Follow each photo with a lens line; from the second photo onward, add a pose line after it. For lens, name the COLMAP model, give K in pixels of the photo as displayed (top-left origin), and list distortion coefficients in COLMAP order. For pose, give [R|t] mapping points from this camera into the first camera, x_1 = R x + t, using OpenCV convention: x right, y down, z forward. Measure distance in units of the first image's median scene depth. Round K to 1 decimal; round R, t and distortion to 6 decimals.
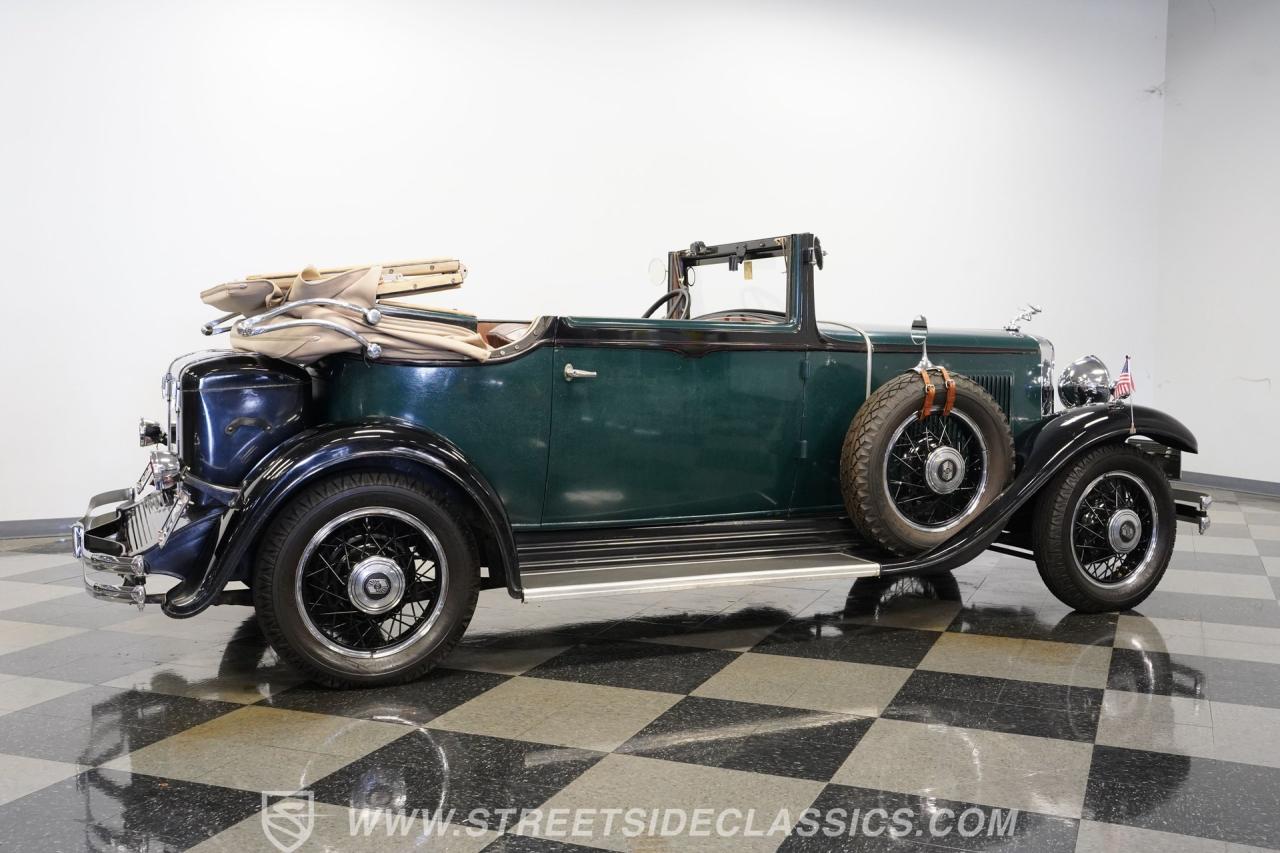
lens RADIAL K [[1303.9, 0, 639.9], [0, 1303.9, 422.9], [0, 0, 1]] dist [0.044940, 0.000000]
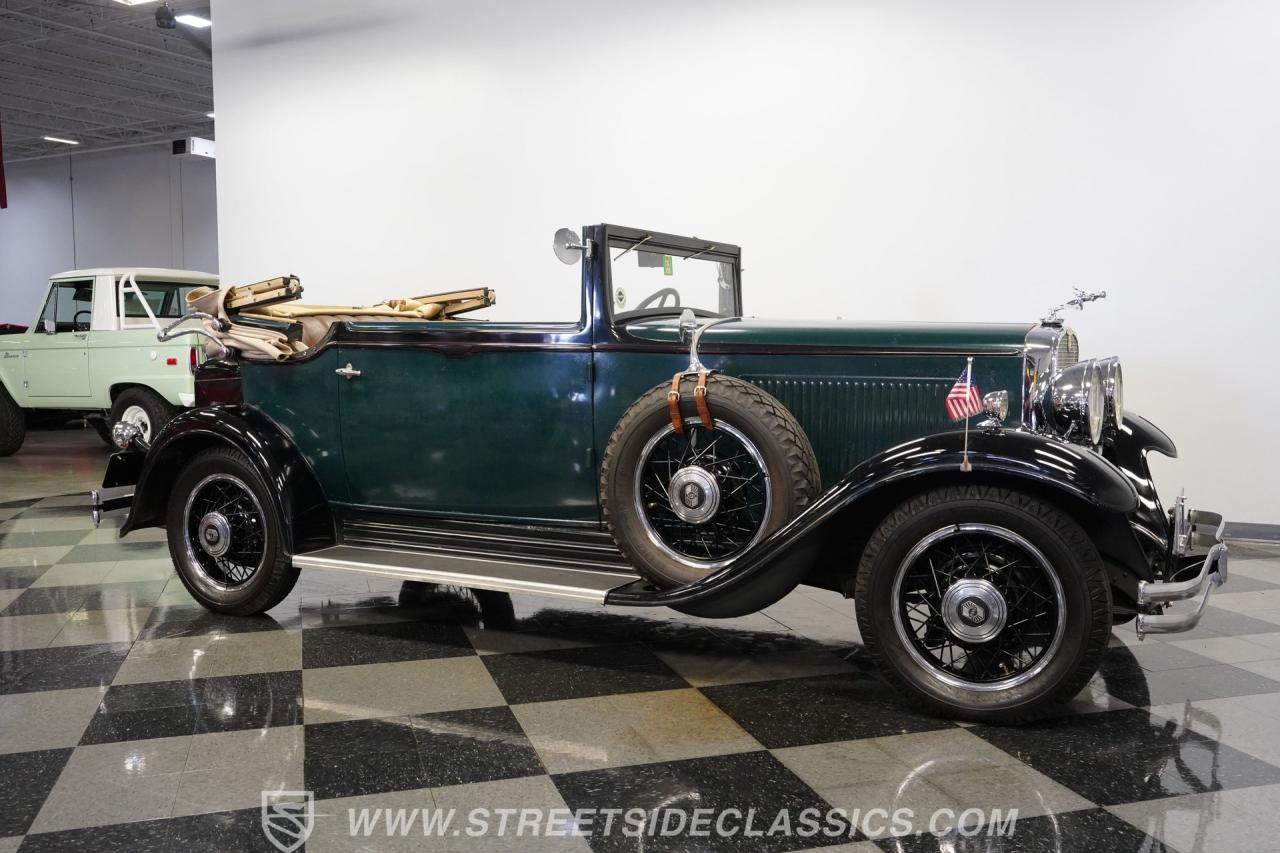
lens RADIAL K [[1127.5, 0, 660.8], [0, 1127.5, 434.6], [0, 0, 1]] dist [-0.034416, 0.023713]
pose [[0.633804, 0.054226, -0.771590, 0.779591], [-0.044390, 0.998446, 0.033706, -0.025650], [0.772219, 0.012887, 0.635226, 0.532323]]
